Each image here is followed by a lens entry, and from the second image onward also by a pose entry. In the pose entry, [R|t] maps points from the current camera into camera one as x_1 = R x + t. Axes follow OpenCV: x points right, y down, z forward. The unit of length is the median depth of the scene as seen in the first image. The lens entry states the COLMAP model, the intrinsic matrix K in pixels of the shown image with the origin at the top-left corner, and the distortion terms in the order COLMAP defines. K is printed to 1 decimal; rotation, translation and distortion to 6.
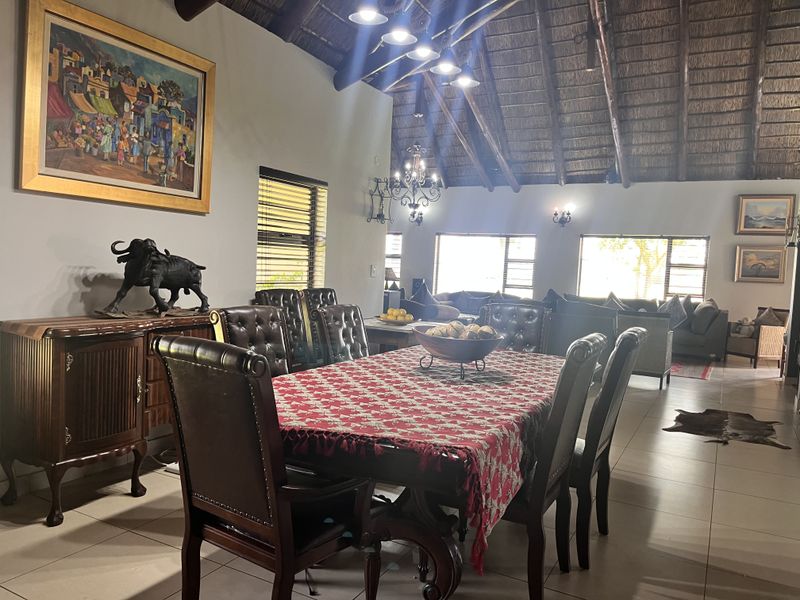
lens RADIAL K [[609.4, 0, 399.2], [0, 609.4, 301.5], [0, 0, 1]] dist [0.042460, -0.048820]
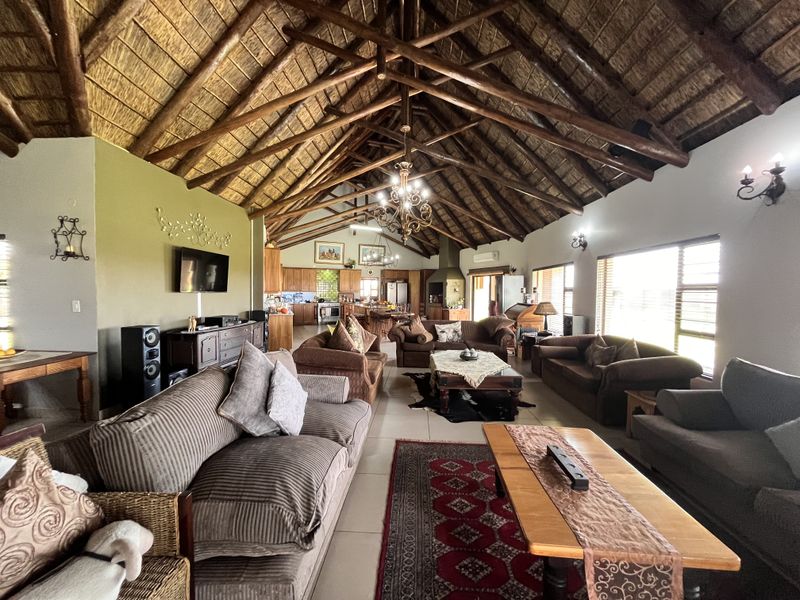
lens RADIAL K [[321.6, 0, 397.5], [0, 321.6, 297.4], [0, 0, 1]] dist [-0.001388, 0.000565]
pose [[0.420558, -0.020365, -0.907037, 0.341434], [-0.045339, 0.998027, -0.043430, -0.032839], [0.906132, 0.059390, 0.418805, 0.631091]]
